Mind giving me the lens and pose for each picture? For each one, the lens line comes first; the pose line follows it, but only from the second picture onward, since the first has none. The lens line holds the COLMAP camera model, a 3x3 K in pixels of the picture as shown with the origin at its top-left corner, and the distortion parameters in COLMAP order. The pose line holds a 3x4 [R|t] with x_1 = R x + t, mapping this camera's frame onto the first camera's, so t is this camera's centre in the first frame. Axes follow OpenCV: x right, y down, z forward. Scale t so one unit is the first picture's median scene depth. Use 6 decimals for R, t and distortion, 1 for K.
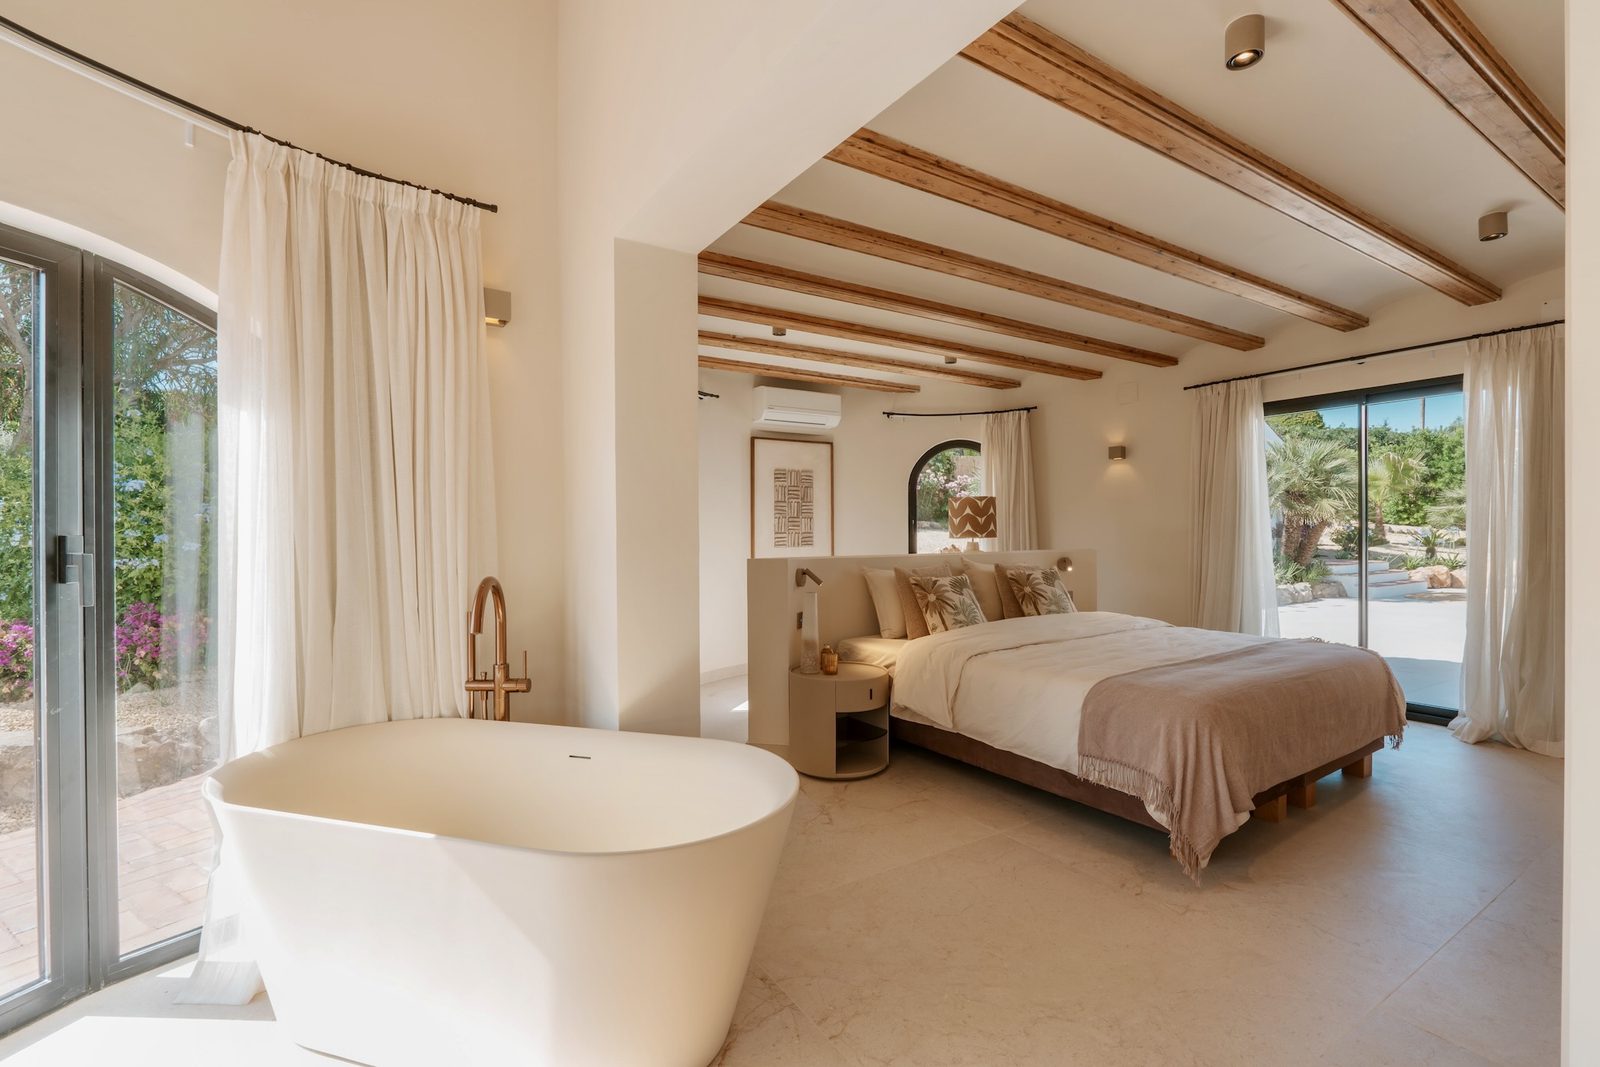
lens RADIAL K [[725.8, 0, 789.2], [0, 725.8, 534.3], [0, 0, 1]] dist [-0.005393, 0.001037]
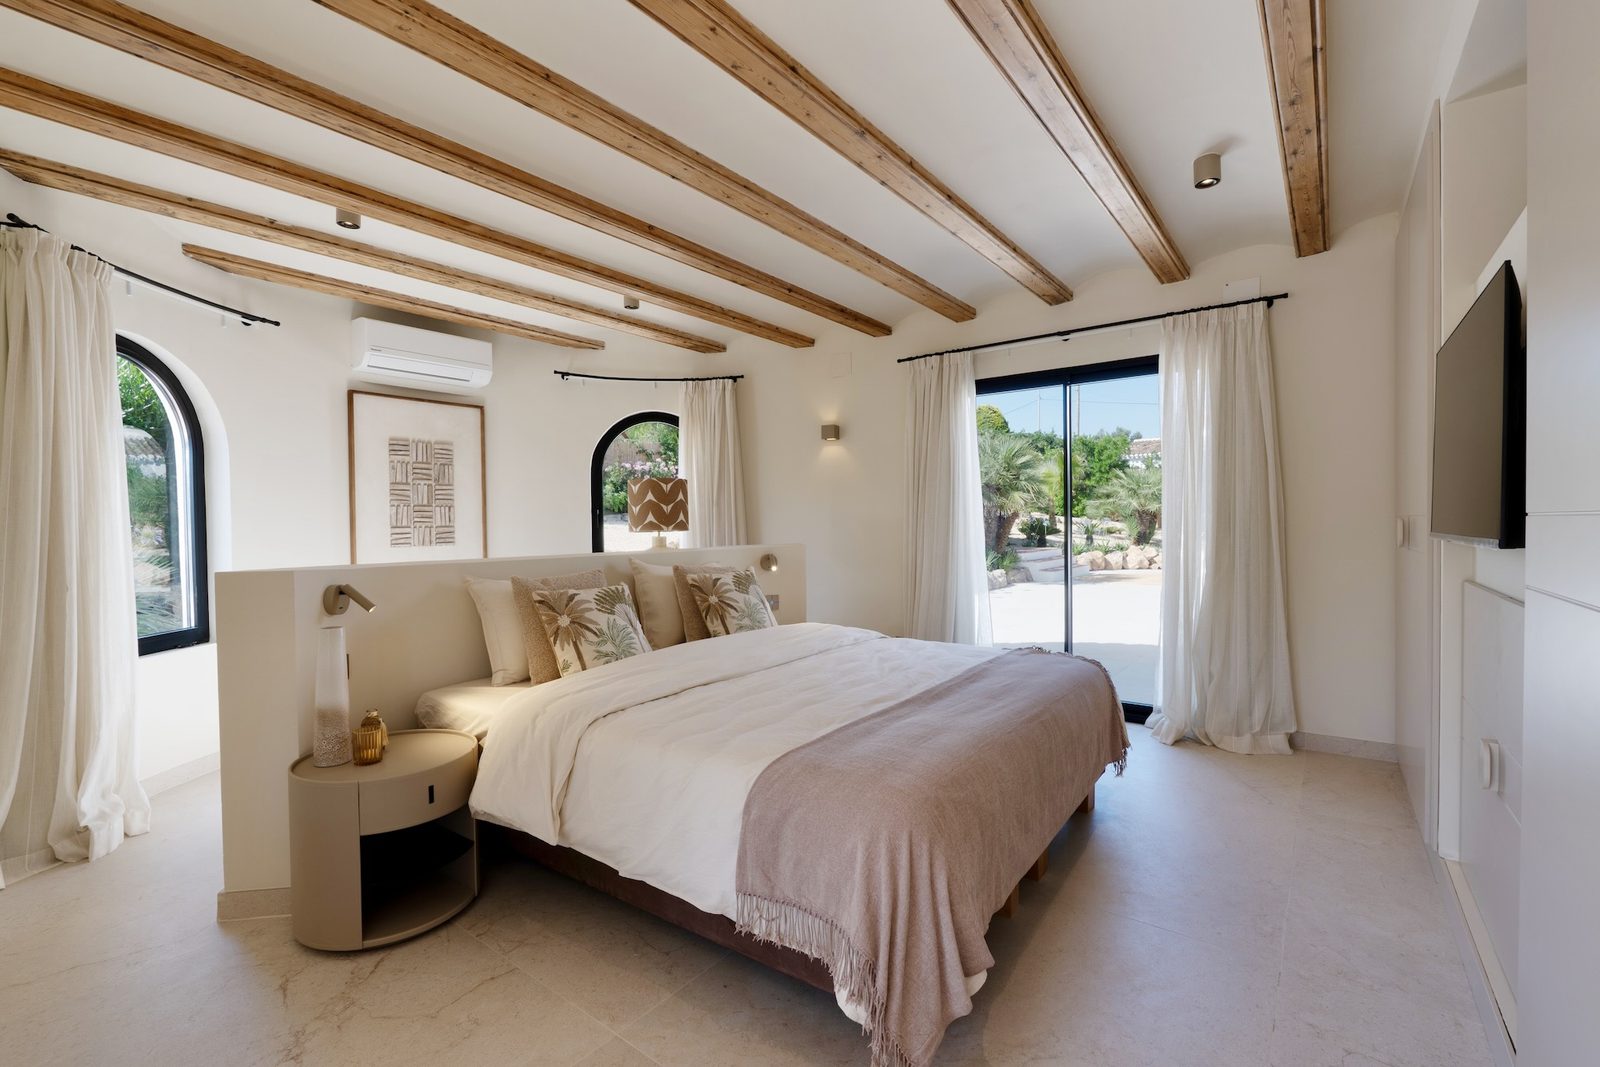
lens RADIAL K [[725.8, 0, 803.5], [0, 725.8, 531.6], [0, 0, 1]] dist [-0.005393, 0.001037]
pose [[0.934838, -0.009592, 0.354945, 0.140174], [0.007556, 0.999946, 0.007121, 0.000888], [-0.354994, -0.003975, 0.934860, 0.245481]]
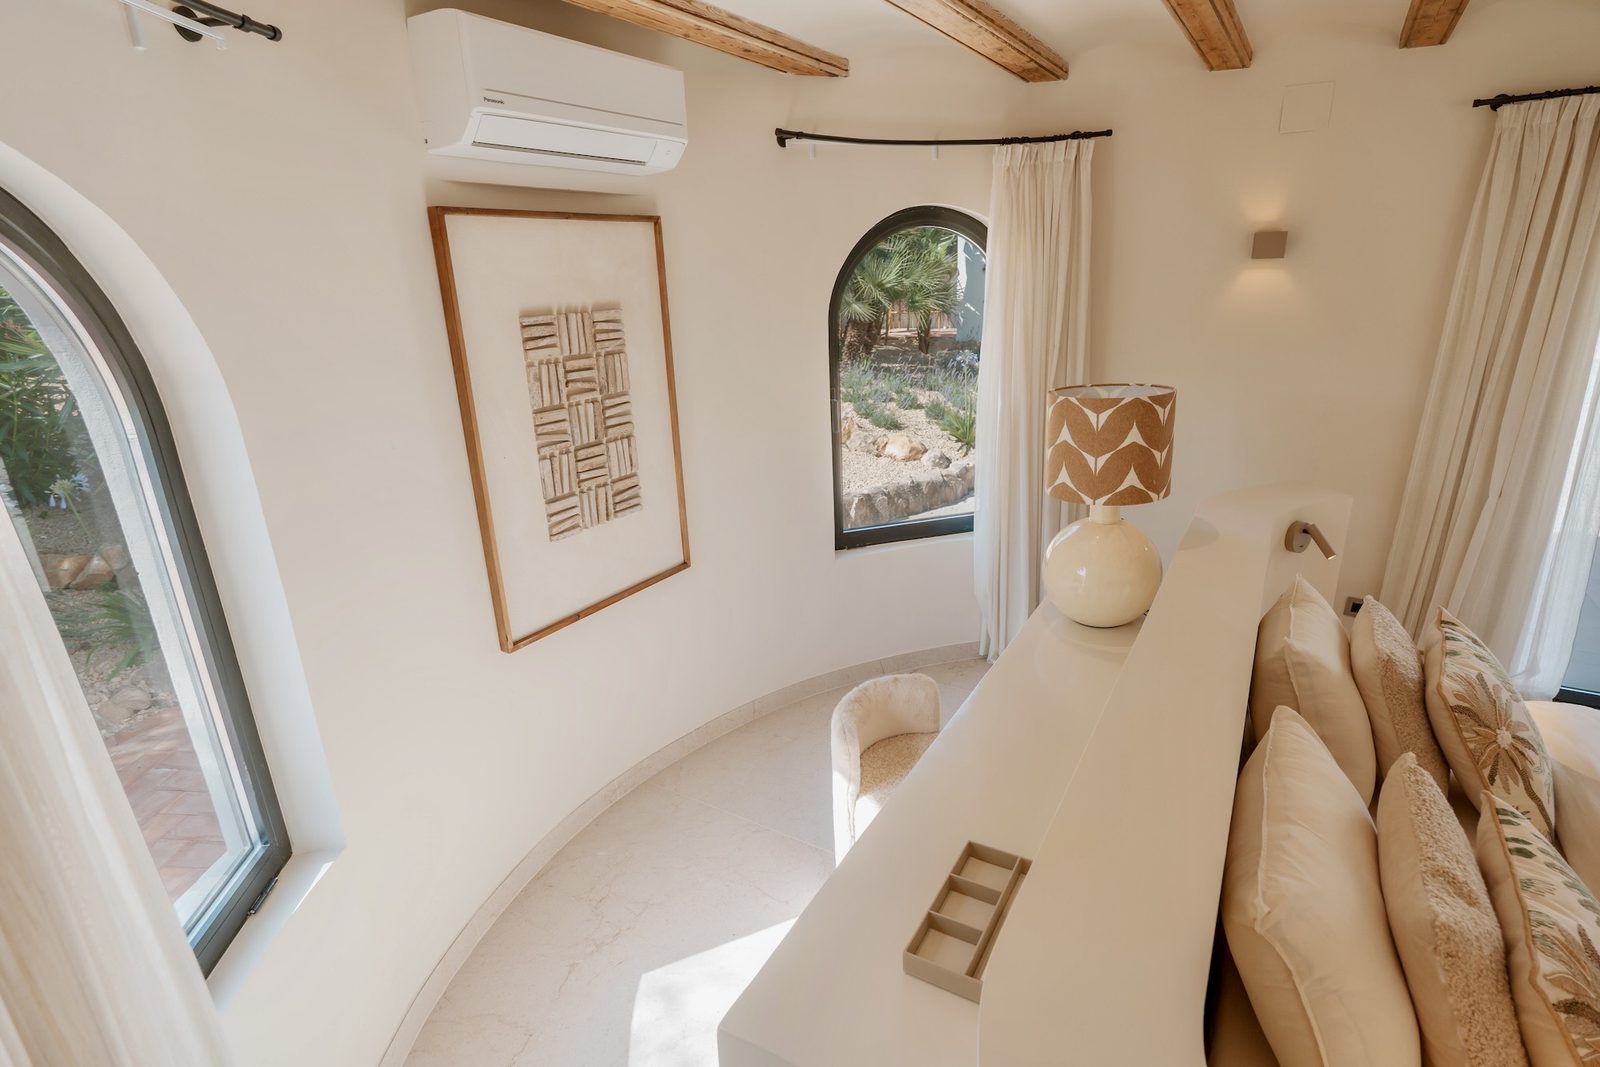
lens RADIAL K [[822.7, 0, 803.7], [0, 822.7, 541.9], [0, 0, 1]] dist [-0.004584, -0.001000]
pose [[0.893896, -0.168425, 0.415431, -0.100381], [0.036390, 0.950939, 0.307230, -0.131356], [-0.446795, -0.259514, 0.856170, 0.791243]]
